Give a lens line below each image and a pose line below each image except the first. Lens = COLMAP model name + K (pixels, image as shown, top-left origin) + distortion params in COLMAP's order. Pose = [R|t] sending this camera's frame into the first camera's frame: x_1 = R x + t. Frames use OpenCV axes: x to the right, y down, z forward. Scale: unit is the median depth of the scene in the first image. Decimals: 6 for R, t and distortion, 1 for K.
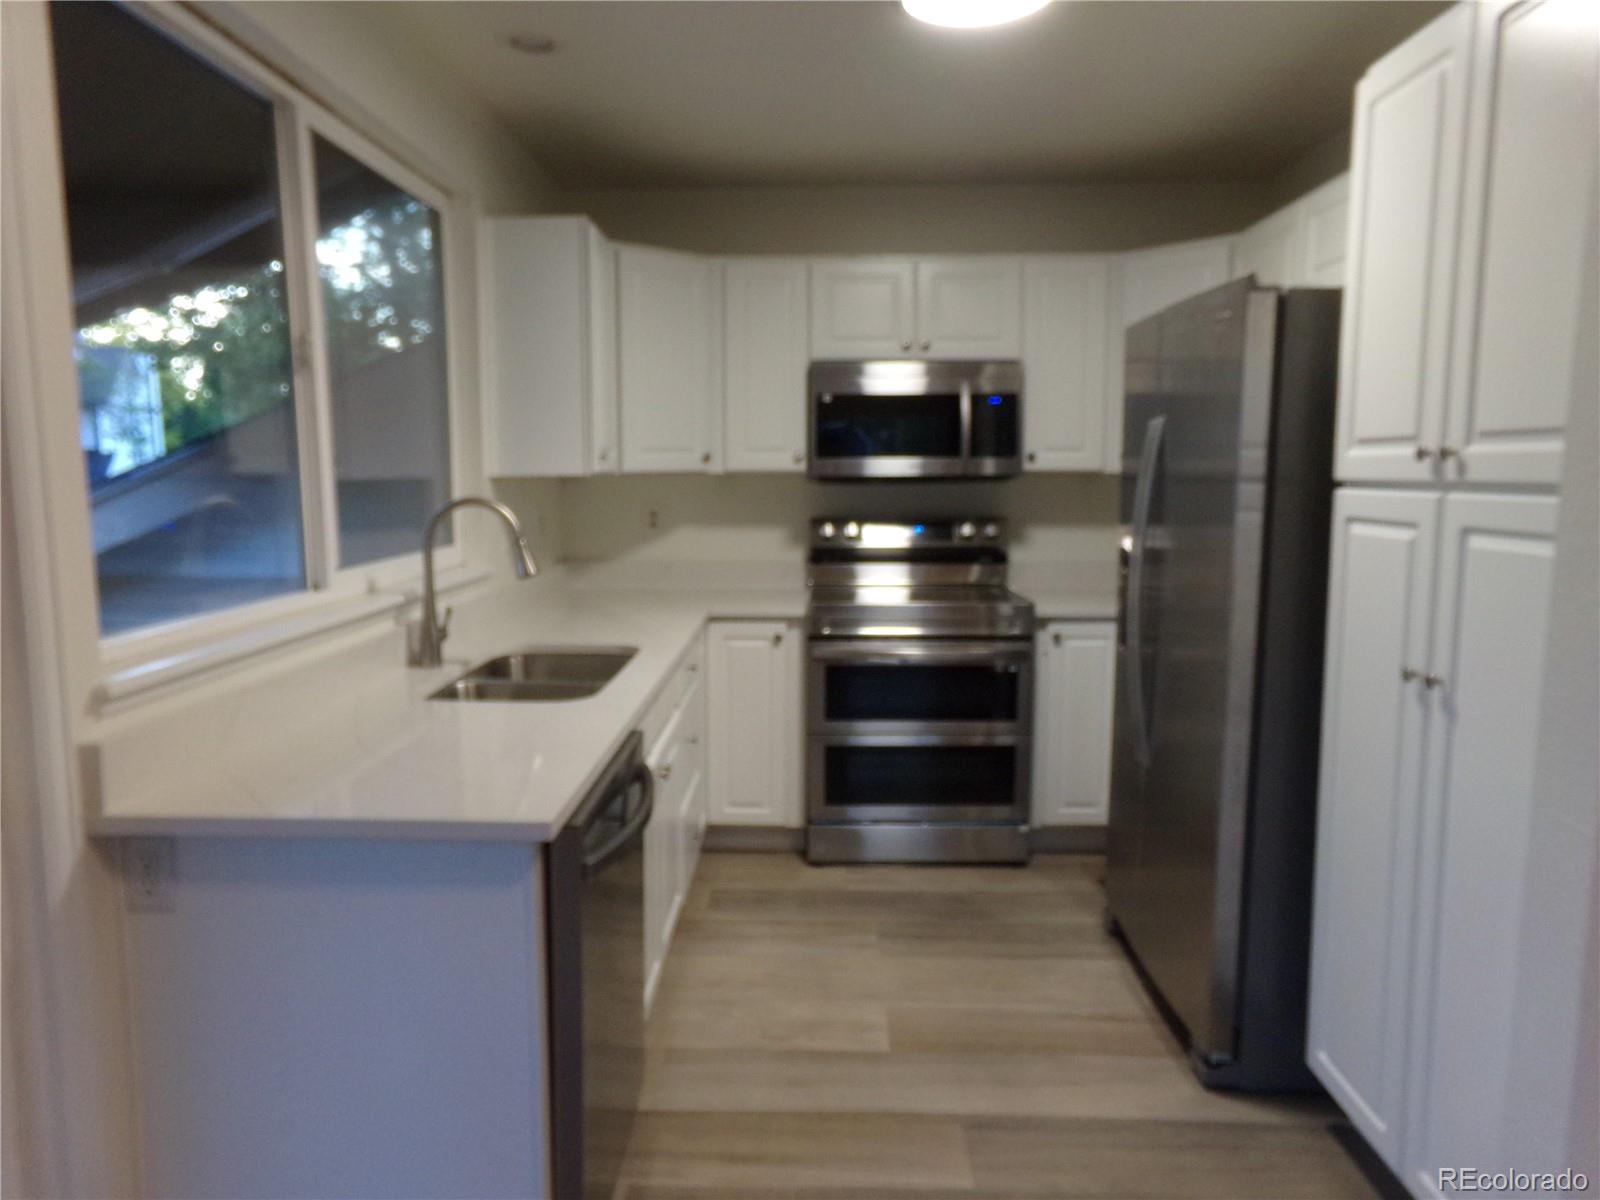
lens RADIAL K [[1102.4, 0, 787.1], [0, 1102.4, 594.0], [0, 0, 1]] dist [-0.055276, 0.092340]
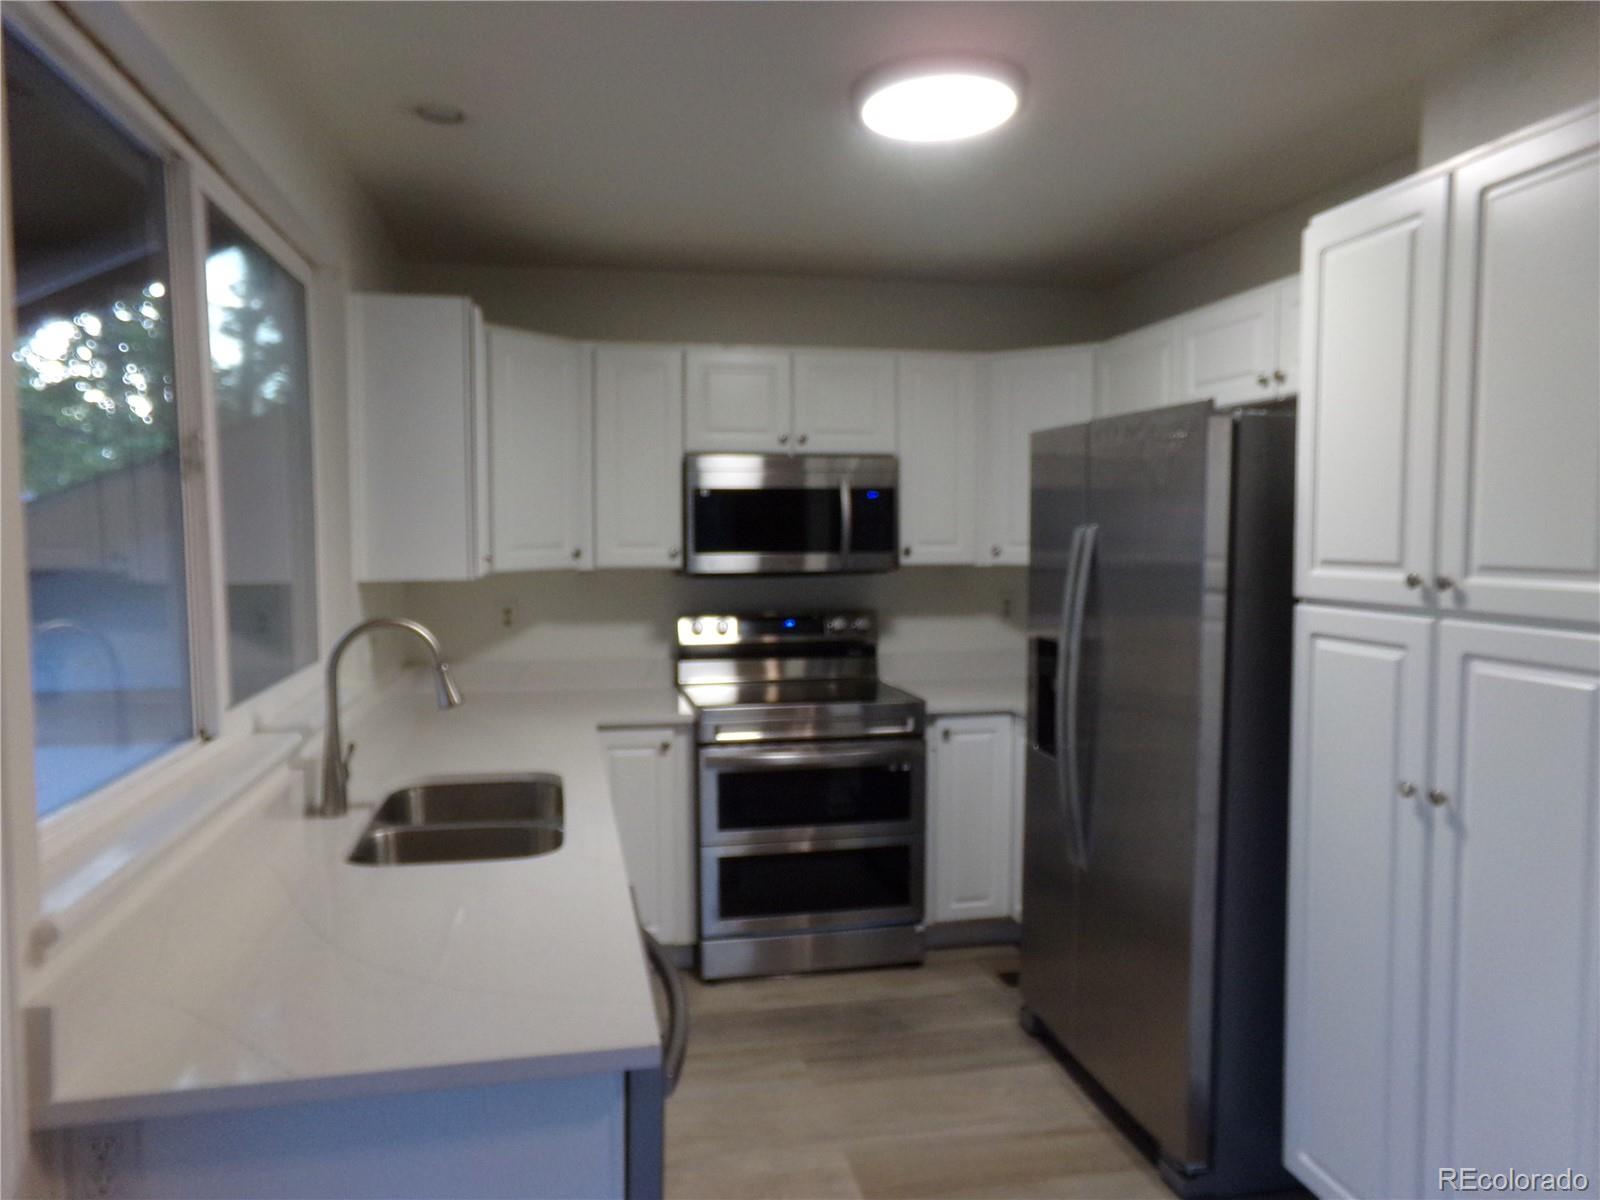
lens RADIAL K [[1102.4, 0, 784.5], [0, 1102.4, 601.1], [0, 0, 1]] dist [-0.055276, 0.092340]
pose [[0.972630, -0.013825, 0.231948, -0.166929], [0.025428, 0.998566, -0.047107, -0.048115], [-0.230964, 0.051716, 0.971587, 0.072380]]
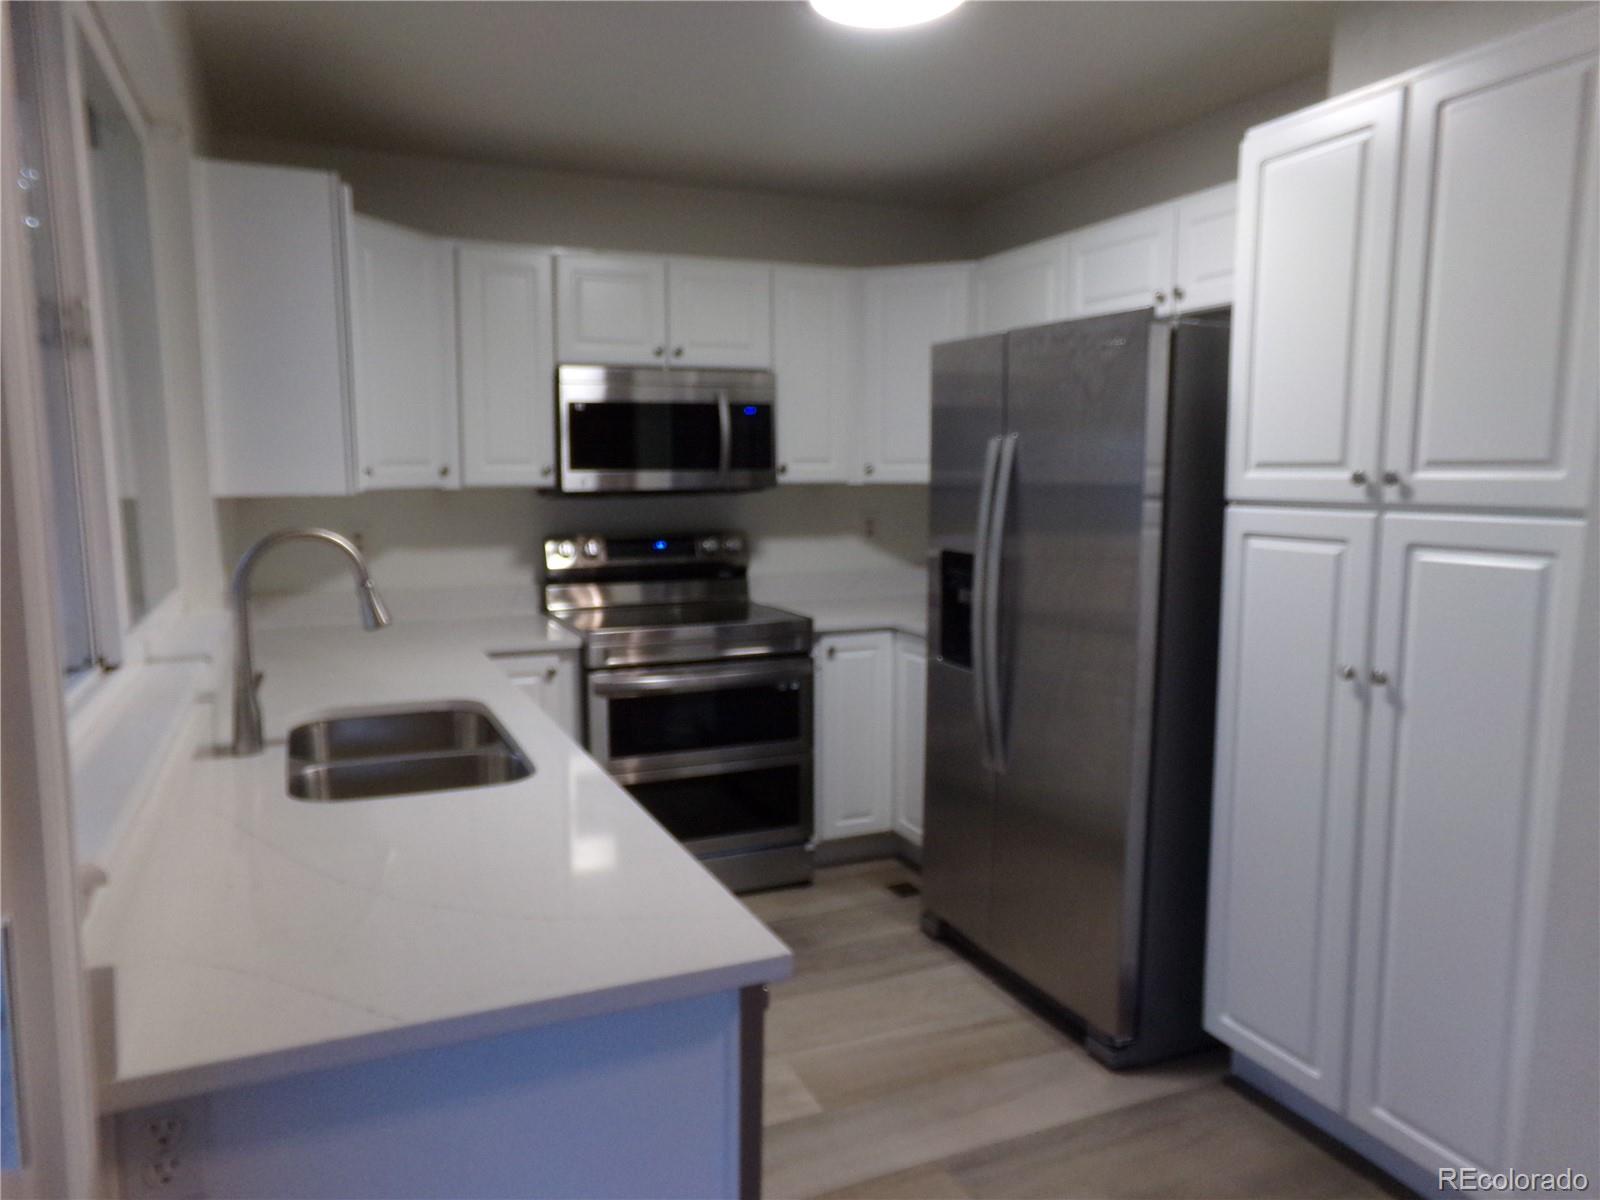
lens RADIAL K [[1102.4, 0, 777.9], [0, 1102.4, 597.2], [0, 0, 1]] dist [-0.055276, 0.092340]
pose [[0.902914, -0.047670, 0.427169, -0.291824], [0.047197, 0.998817, 0.011702, -0.030271], [-0.427221, 0.009595, 0.904096, 0.151857]]
